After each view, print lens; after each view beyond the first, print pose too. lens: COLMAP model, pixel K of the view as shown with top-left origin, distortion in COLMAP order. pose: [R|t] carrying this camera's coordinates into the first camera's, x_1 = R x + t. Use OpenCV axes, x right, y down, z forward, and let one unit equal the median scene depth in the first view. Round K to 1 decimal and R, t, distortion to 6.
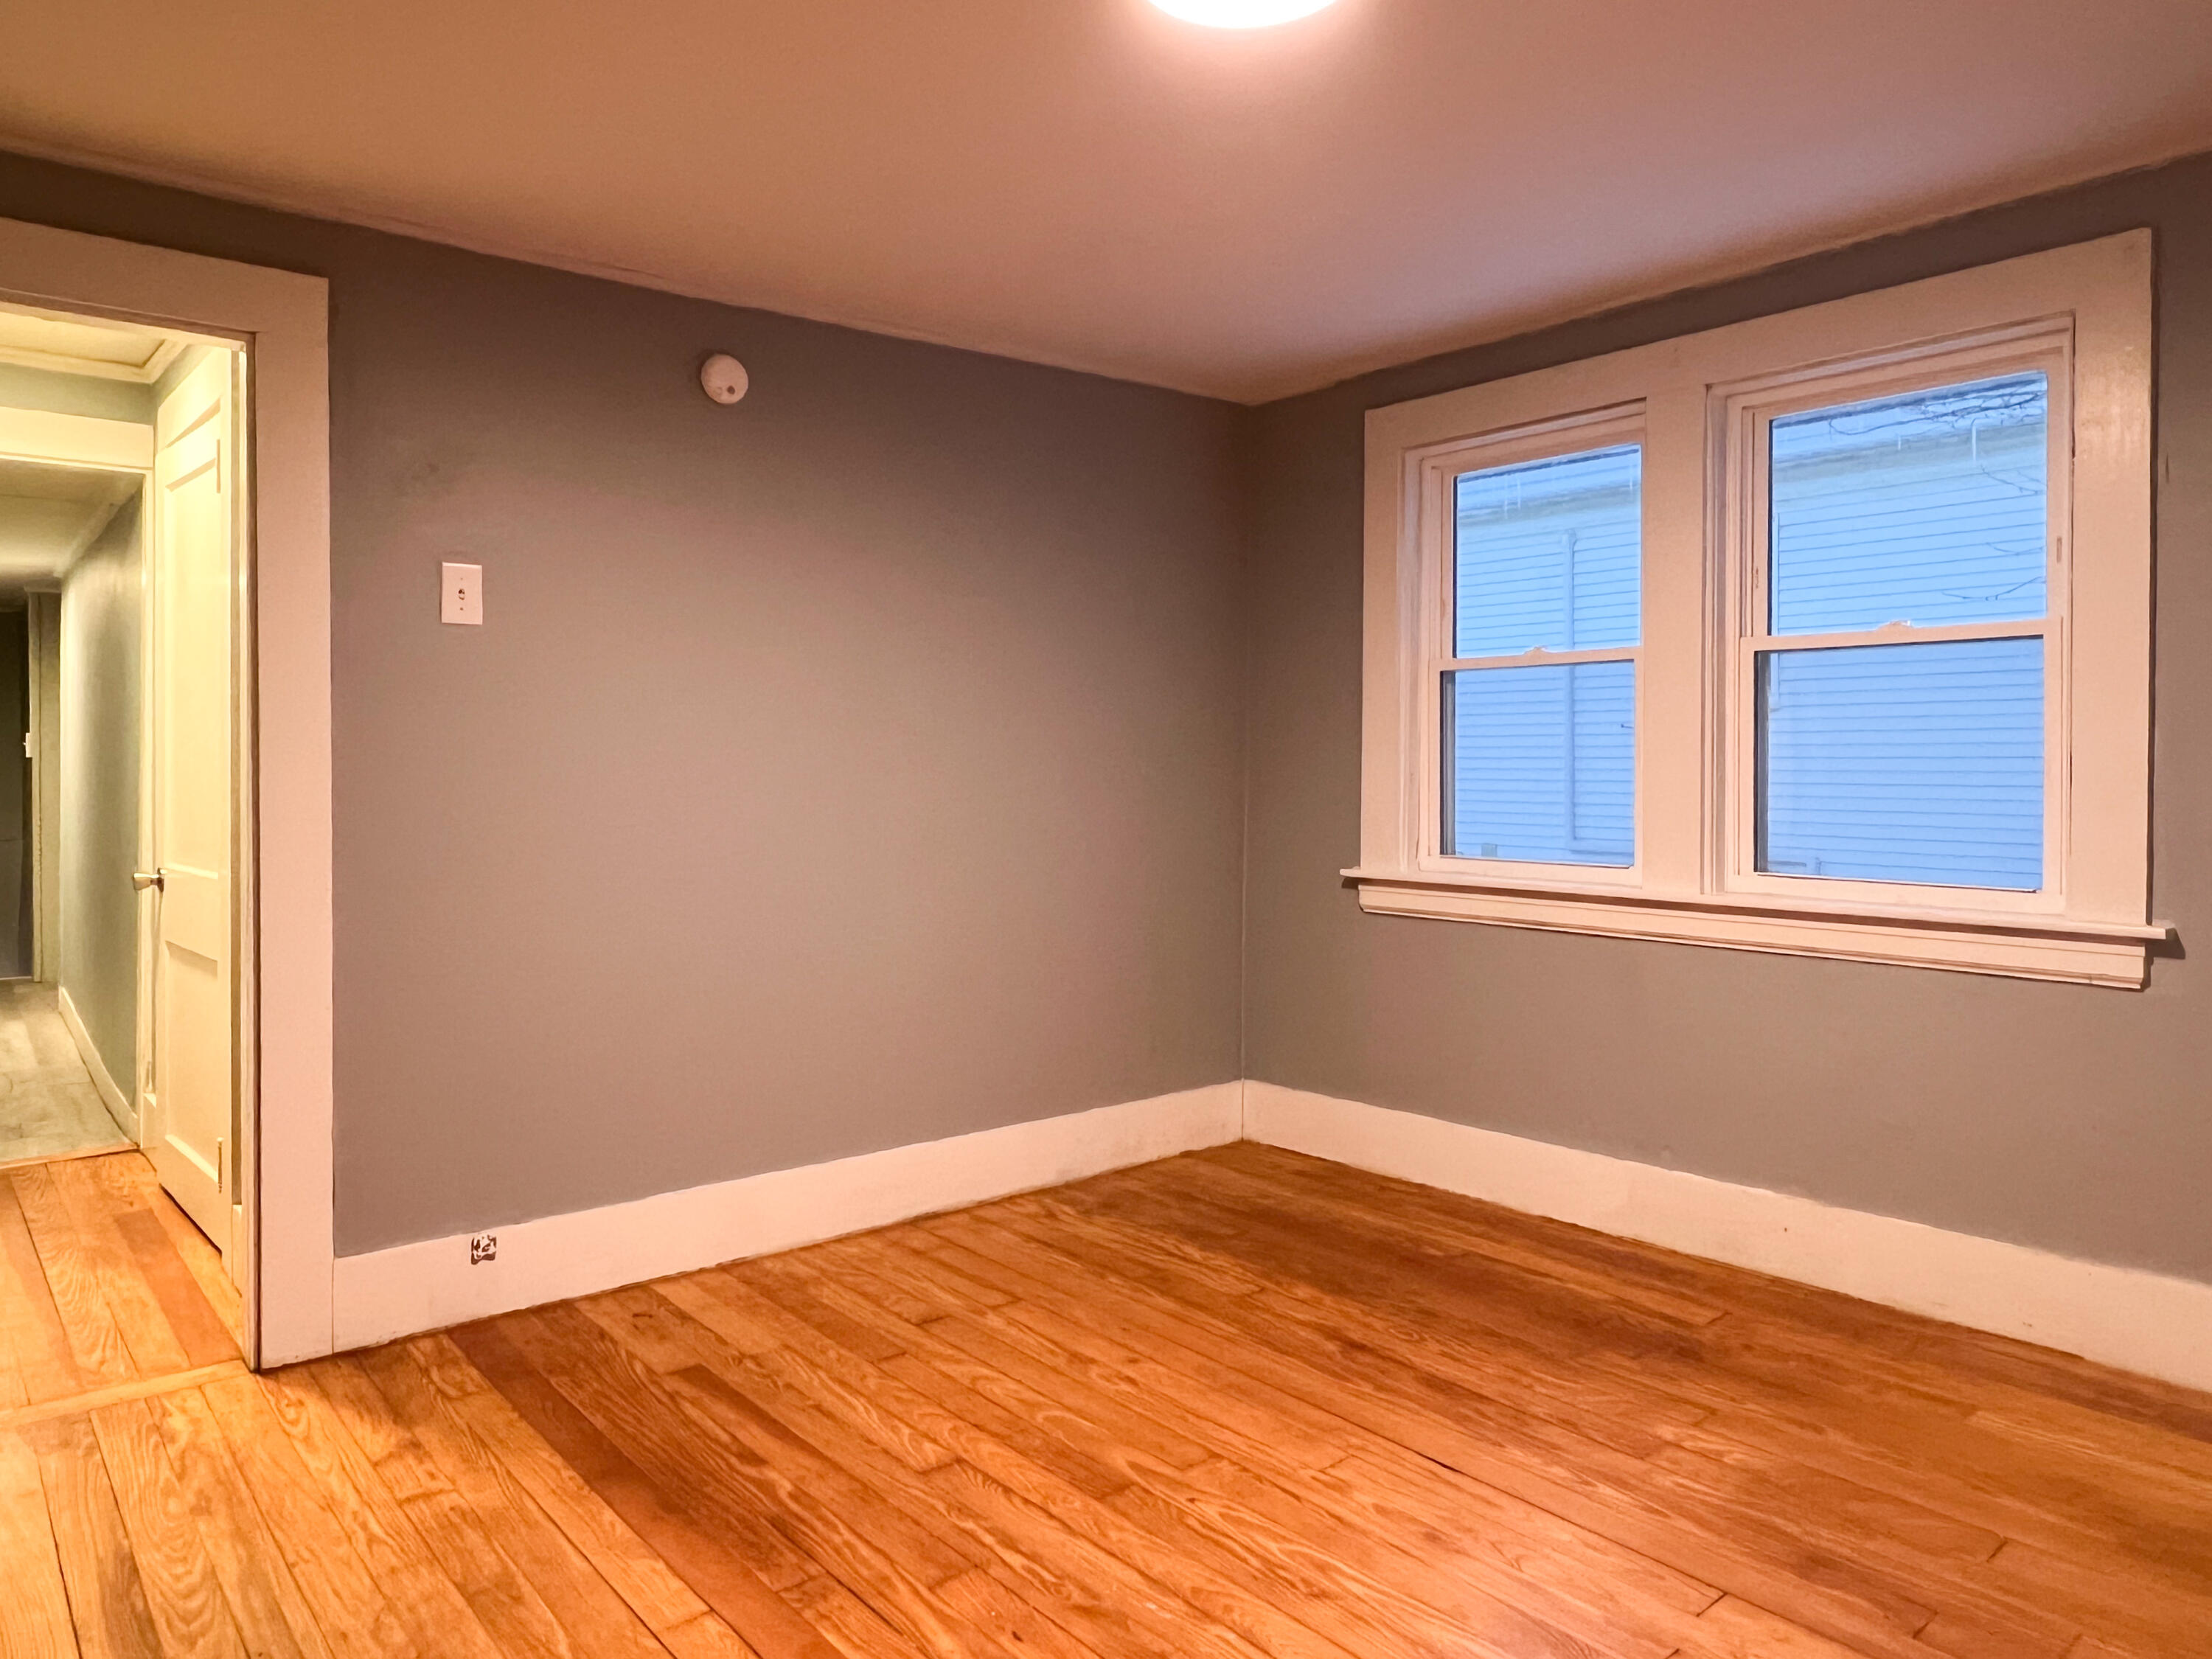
lens RADIAL K [[1475.3, 0, 1096.8], [0, 1475.3, 806.2], [0, 0, 1]] dist [0.002969, 0.002741]
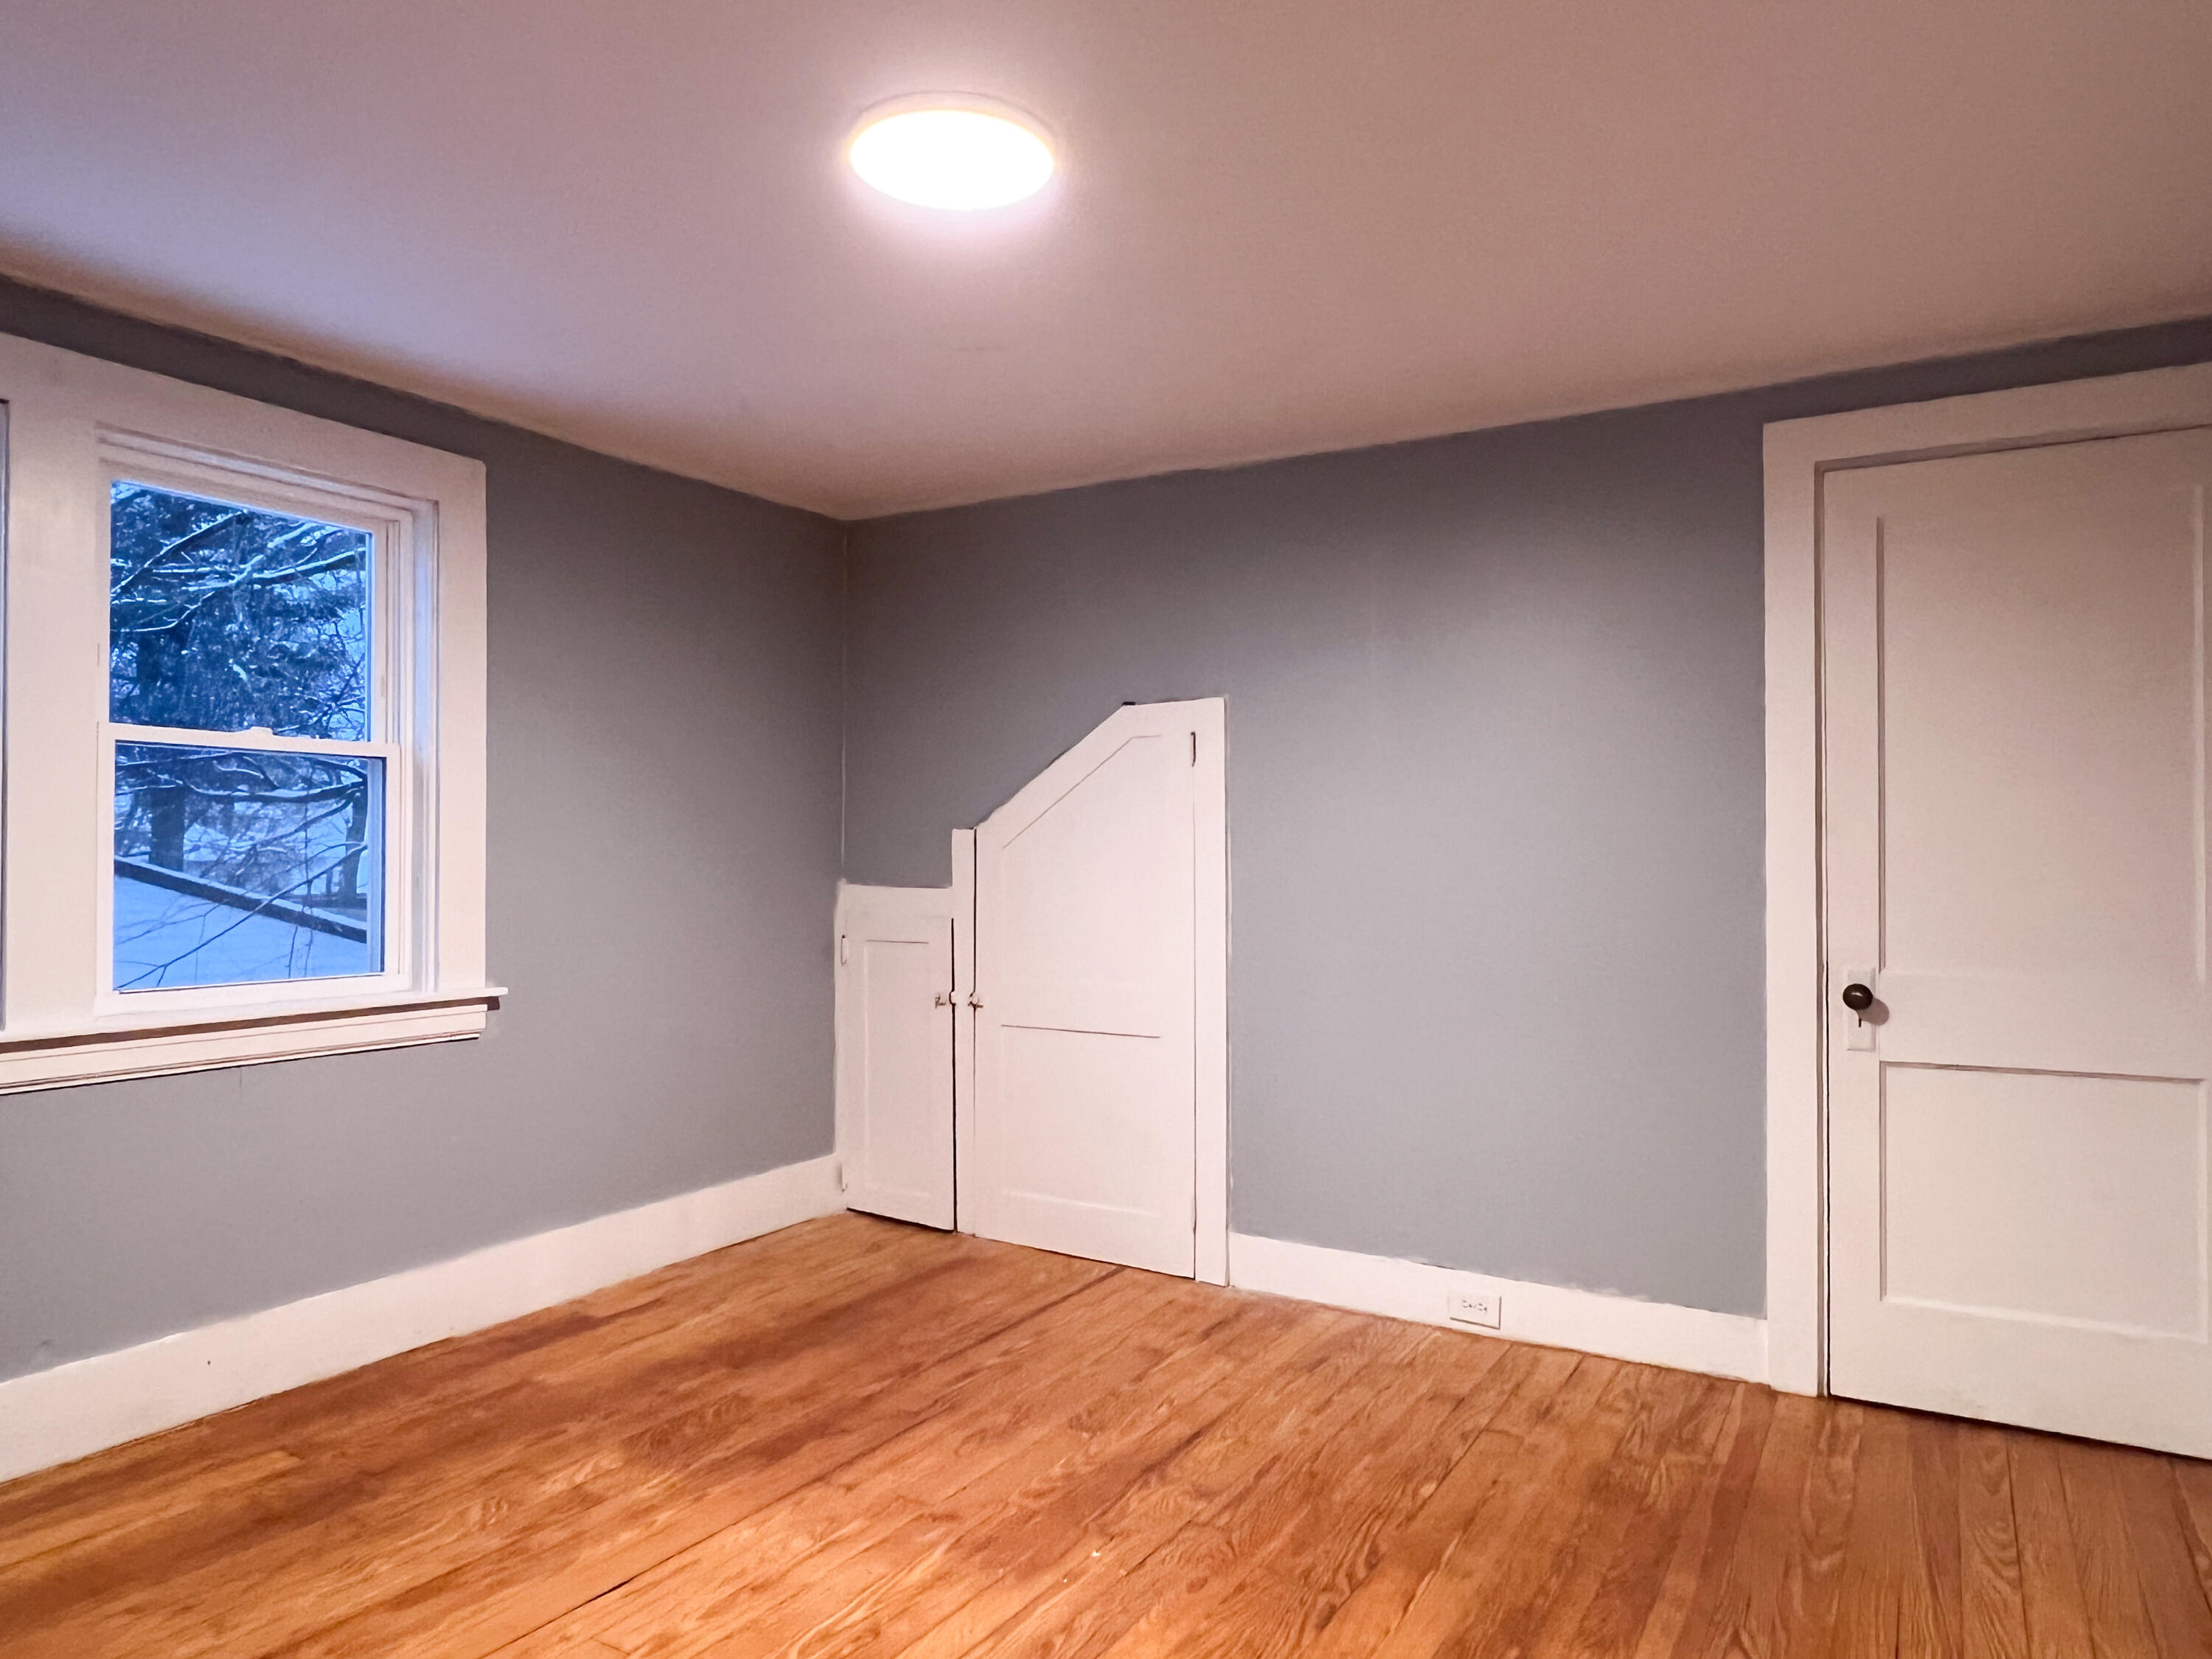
lens RADIAL K [[1475.3, 0, 1097.3], [0, 1475.3, 844.6], [0, 0, 1]] dist [0.002969, 0.002741]
pose [[-0.347002, 0.010087, 0.937810, -0.717366], [0.021057, 0.999774, -0.002962, -0.030912], [-0.937628, 0.018720, -0.347136, 0.931282]]
